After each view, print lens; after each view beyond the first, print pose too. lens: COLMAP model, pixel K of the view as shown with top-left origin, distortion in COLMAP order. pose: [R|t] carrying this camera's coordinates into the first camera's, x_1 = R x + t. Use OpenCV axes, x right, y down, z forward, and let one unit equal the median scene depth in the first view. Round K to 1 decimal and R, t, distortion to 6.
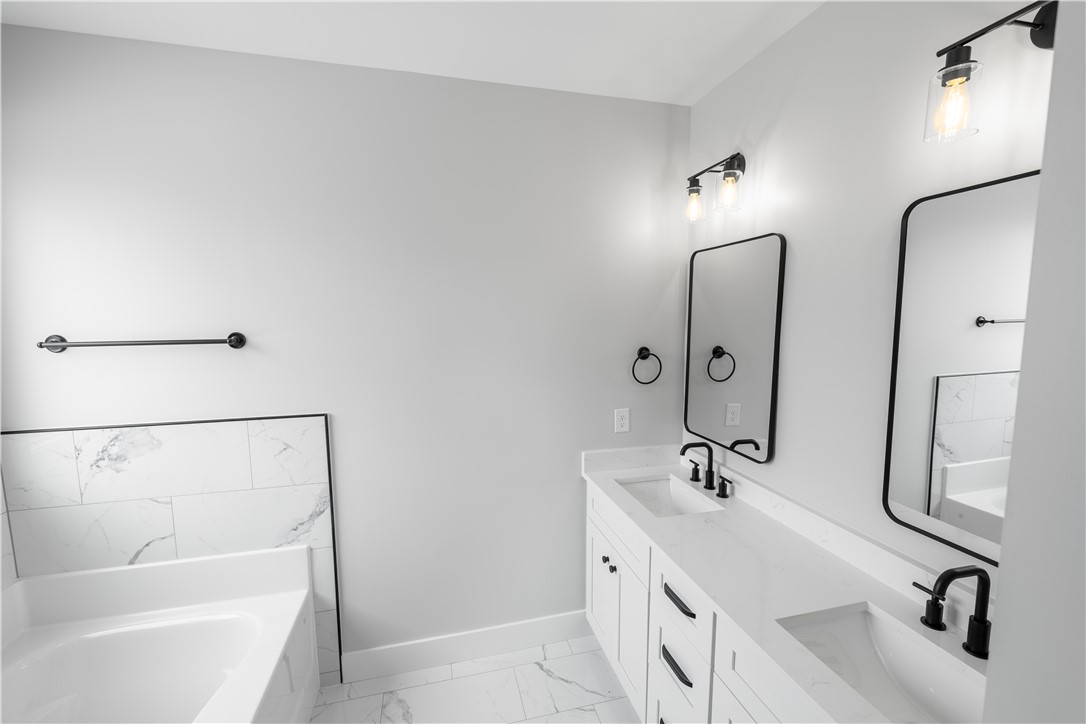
lens RADIAL K [[450.0, 0, 543.4], [0, 450.0, 363.9], [0, 0, 1]] dist [0.003038, -0.000005]
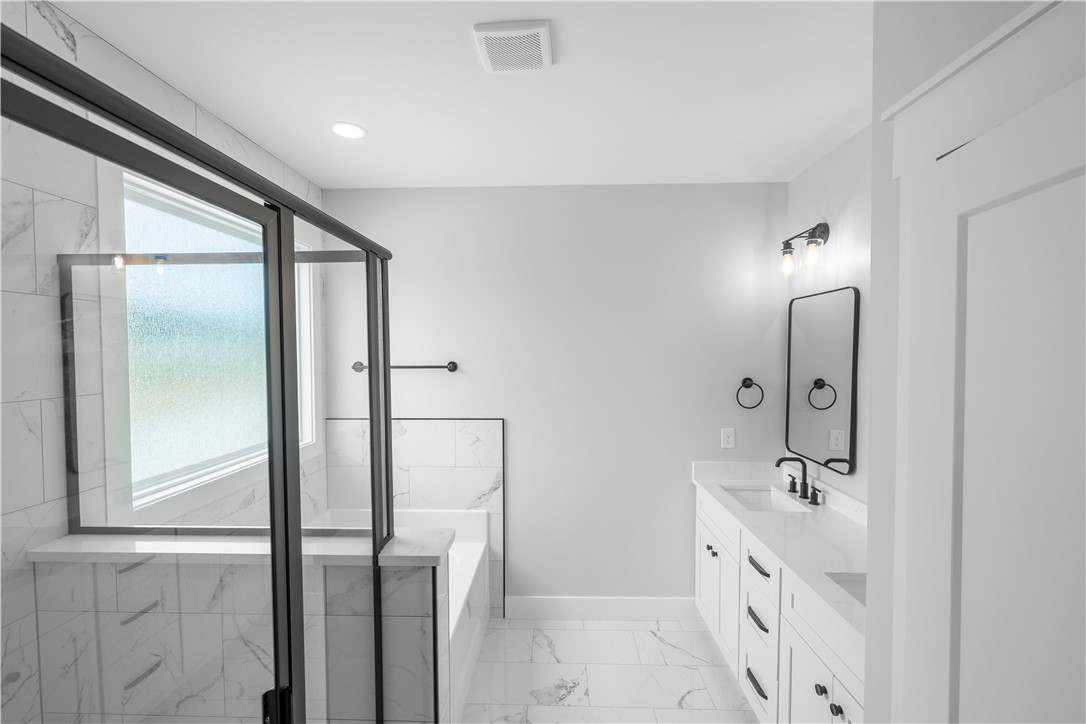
lens RADIAL K [[450.0, 0, 541.2], [0, 450.0, 364.5], [0, 0, 1]] dist [0.003038, -0.000005]
pose [[0.957973, 0.012906, -0.286567, 0.043318], [-0.035703, 0.996584, -0.074472, 0.041077], [0.284627, 0.081573, 0.955161, -0.349421]]
